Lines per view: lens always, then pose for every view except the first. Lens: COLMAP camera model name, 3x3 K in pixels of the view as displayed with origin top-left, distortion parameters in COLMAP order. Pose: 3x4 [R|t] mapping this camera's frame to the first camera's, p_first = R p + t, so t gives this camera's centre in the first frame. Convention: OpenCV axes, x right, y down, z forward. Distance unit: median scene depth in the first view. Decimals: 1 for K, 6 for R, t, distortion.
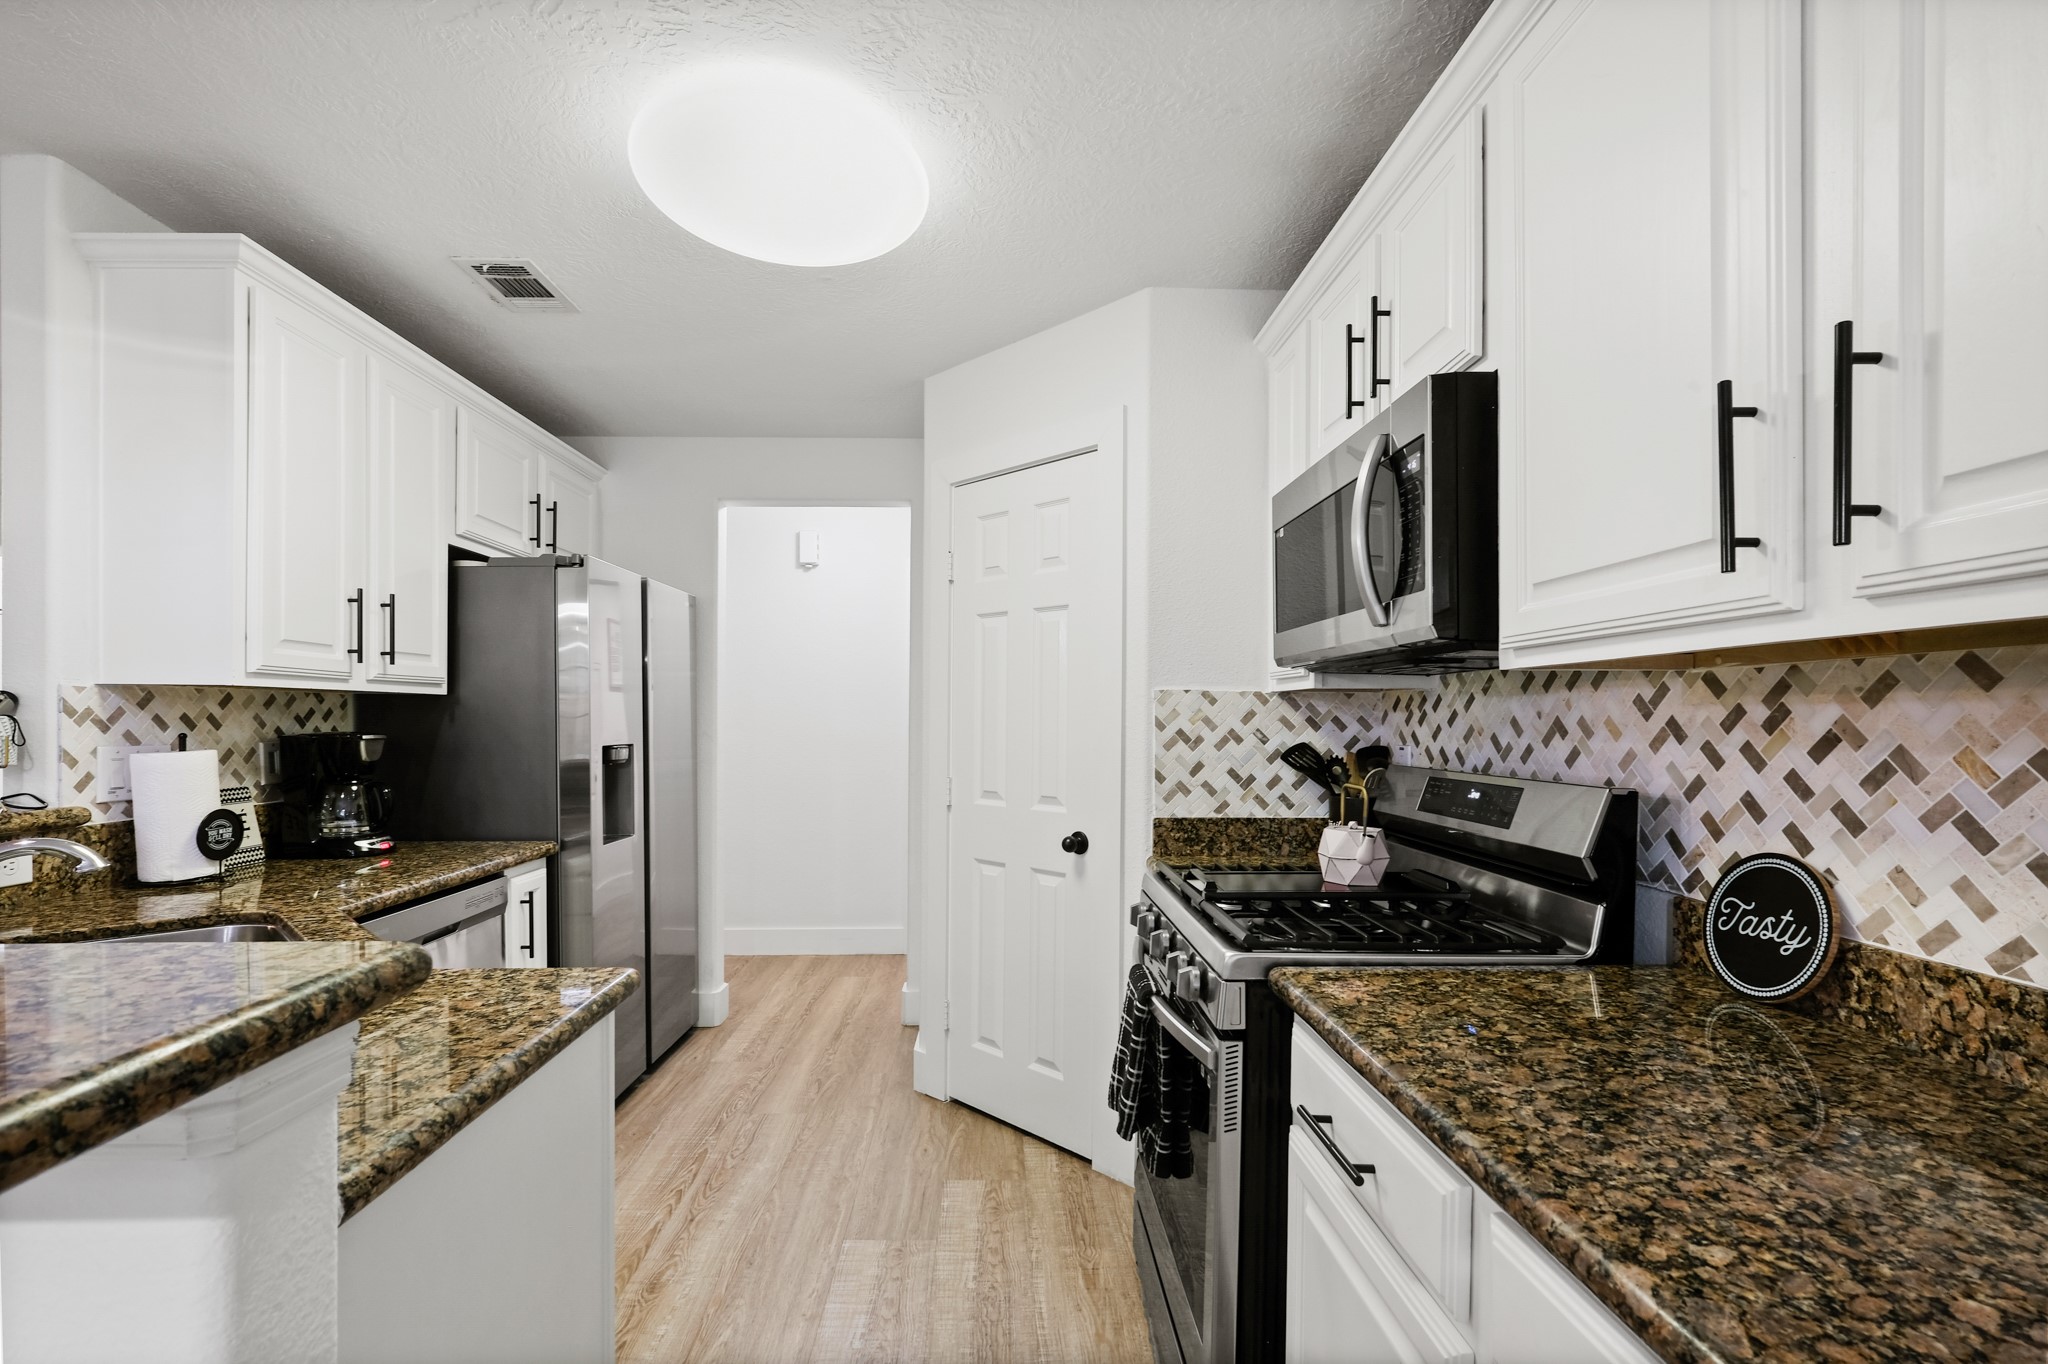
lens RADIAL K [[887.9, 0, 1007.7], [0, 887.9, 719.6], [0, 0, 1]] dist [-0.005990, -0.000260]
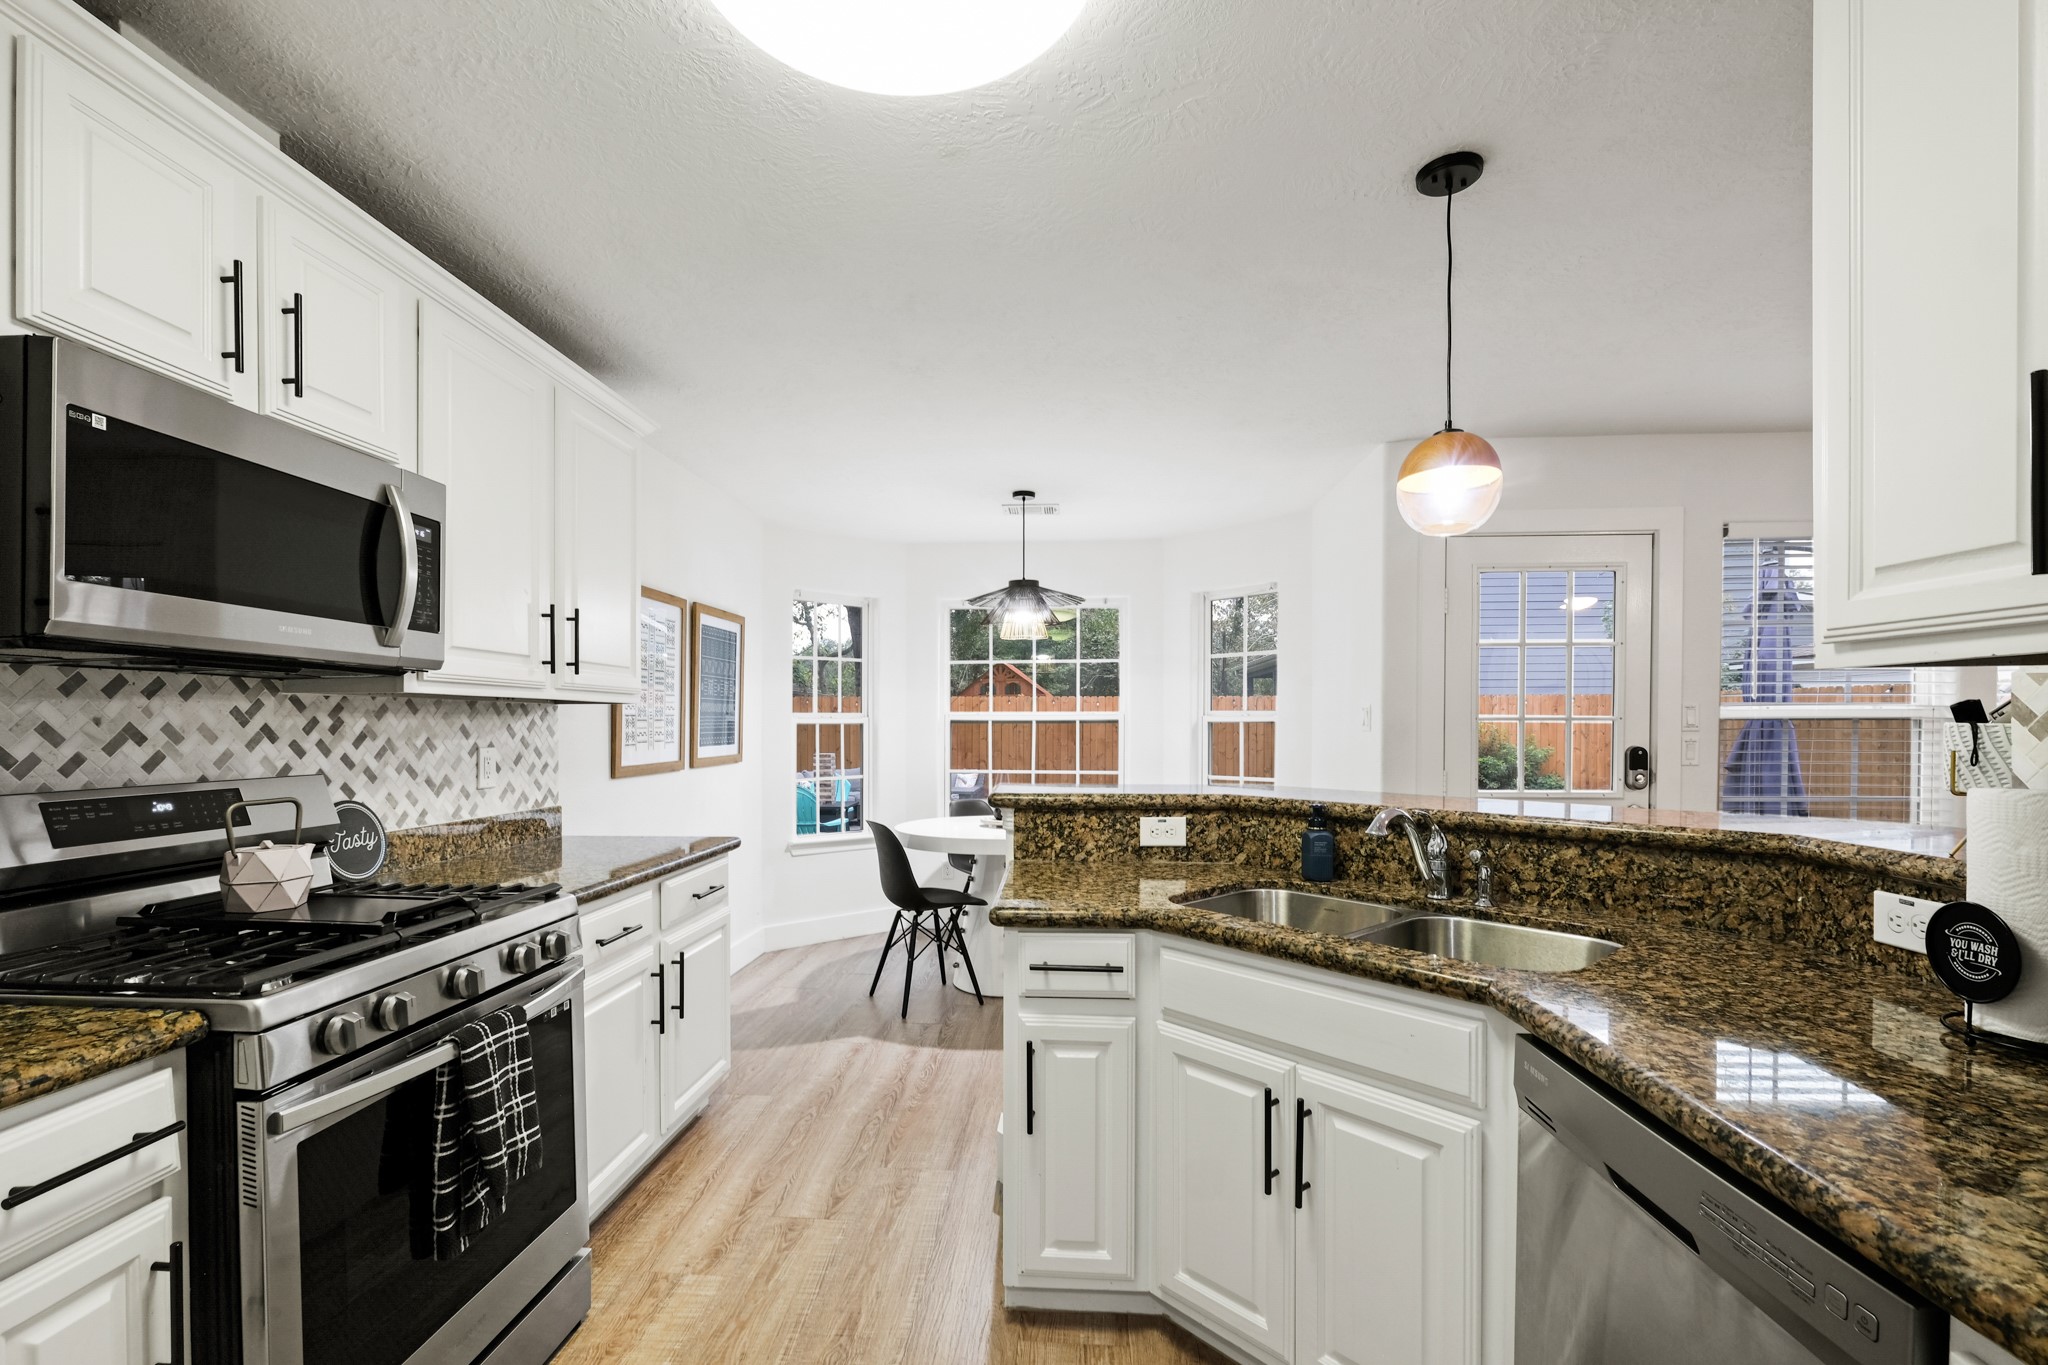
lens RADIAL K [[887.9, 0, 1000.7], [0, 887.9, 733.3], [0, 0, 1]] dist [-0.005990, -0.000260]
pose [[-0.994487, -0.001674, 0.104846, -0.553402], [-0.000762, 0.999962, 0.008736, -0.001939], [-0.104857, 0.008608, -0.994450, 2.269538]]
